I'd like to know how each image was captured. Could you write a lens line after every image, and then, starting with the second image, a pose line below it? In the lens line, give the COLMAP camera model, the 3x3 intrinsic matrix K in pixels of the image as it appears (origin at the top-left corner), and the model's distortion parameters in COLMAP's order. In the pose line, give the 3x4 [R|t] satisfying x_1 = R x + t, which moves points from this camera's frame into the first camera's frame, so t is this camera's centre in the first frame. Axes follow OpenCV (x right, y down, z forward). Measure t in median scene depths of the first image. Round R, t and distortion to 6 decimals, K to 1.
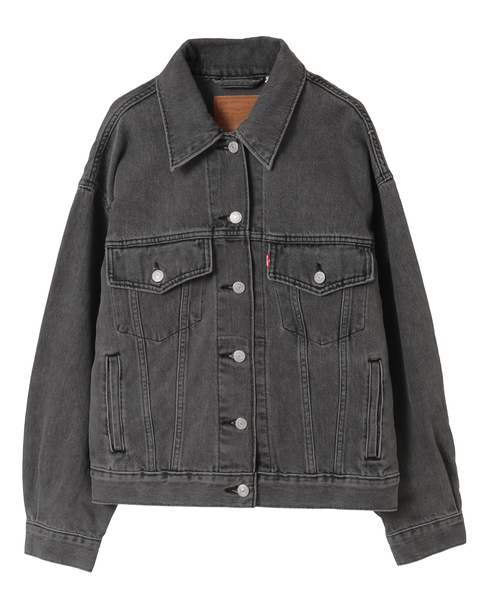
lens RADIAL K [[1706.6, 0, 243.5], [0, 1706.6, 300.0], [0, 0, 1]] dist [-0.038084, -0.243742]
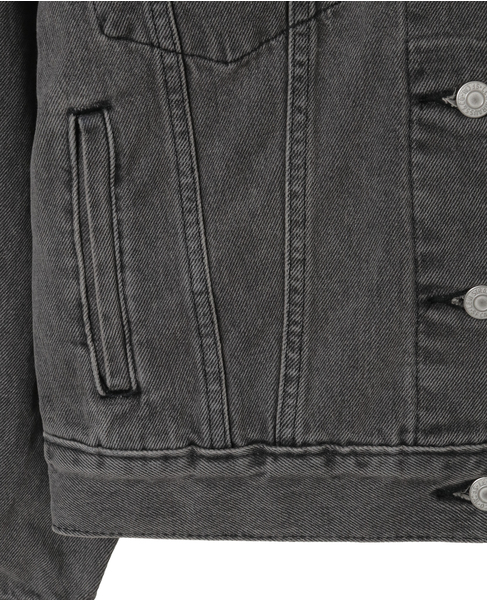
lens RADIAL K [[922.6, 0, 243.5], [0, 922.6, 300.0], [0, 0, 1]] dist [0.005737, 0.001664]
pose [[0.997574, -0.036735, 0.059127, -0.058708], [0.029354, 0.992196, 0.121185, 0.048200], [-0.063117, -0.119156, 0.990867, 0.816580]]
